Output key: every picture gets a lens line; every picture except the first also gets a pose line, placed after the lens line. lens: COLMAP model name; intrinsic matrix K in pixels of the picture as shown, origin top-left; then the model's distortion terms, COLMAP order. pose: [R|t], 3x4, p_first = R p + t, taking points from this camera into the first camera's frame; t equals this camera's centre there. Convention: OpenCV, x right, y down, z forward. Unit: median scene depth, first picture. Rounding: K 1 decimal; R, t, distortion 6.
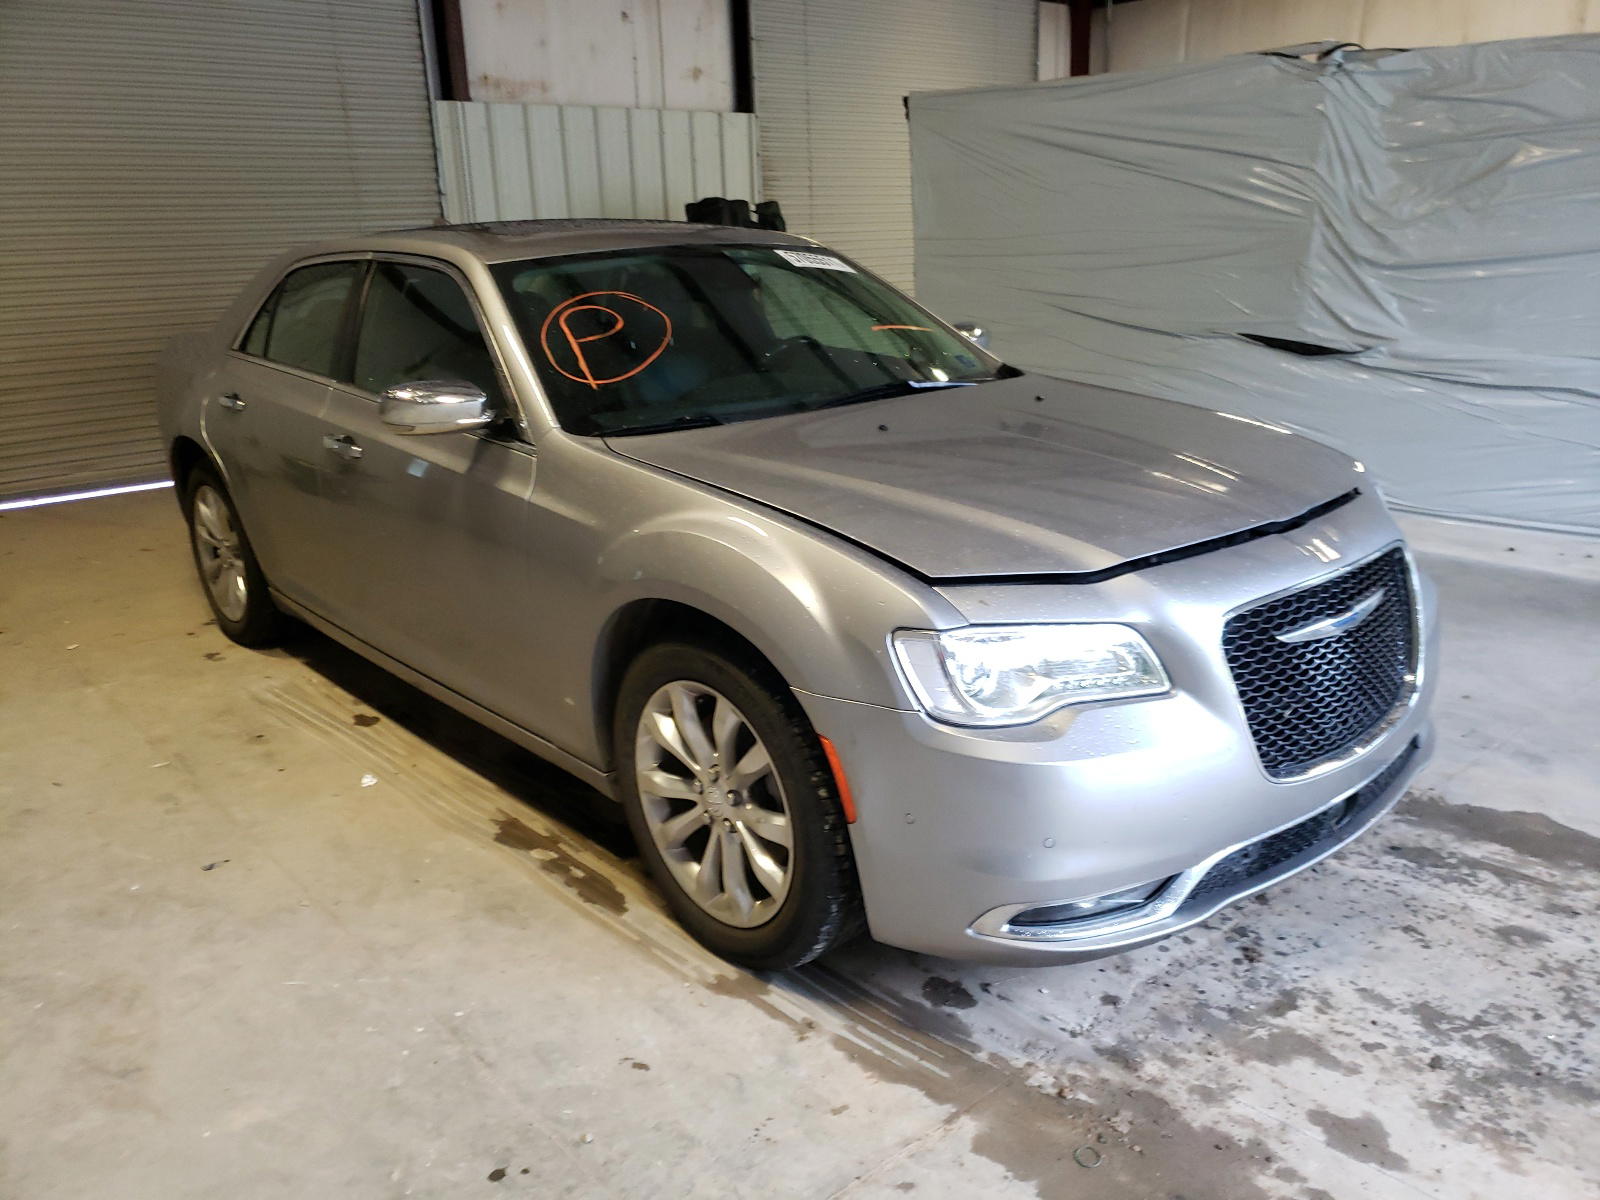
lens RADIAL K [[1237.5, 0, 800.0], [0, 1237.5, 600.0], [0, 0, 1]] dist [0.002644, 0.000194]
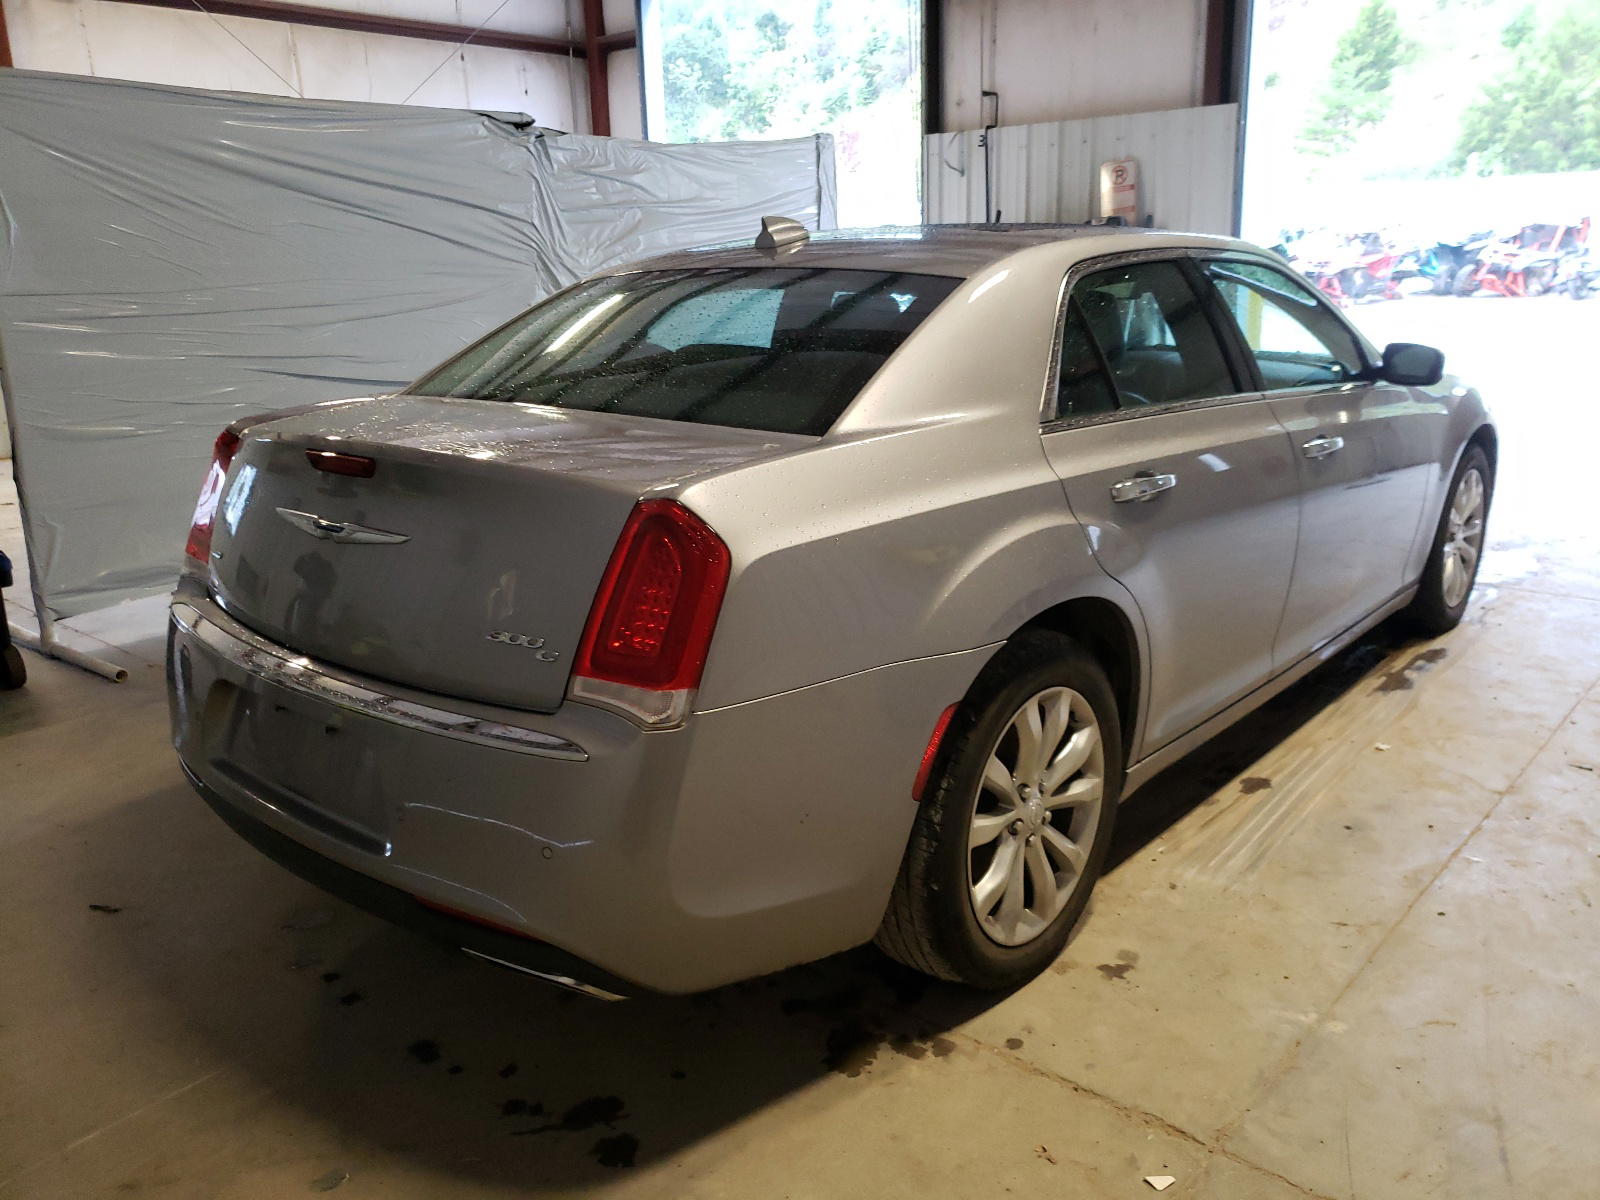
lens RADIAL K [[1237.5, 0, 800.0], [0, 1237.5, 600.0], [0, 0, 1]] dist [0.002644, 0.000194]
pose [[-0.117046, -0.234376, 0.965074, -0.857339], [0.314631, 0.912947, 0.259875, -0.265766], [-0.941970, 0.334060, -0.033115, 0.981758]]
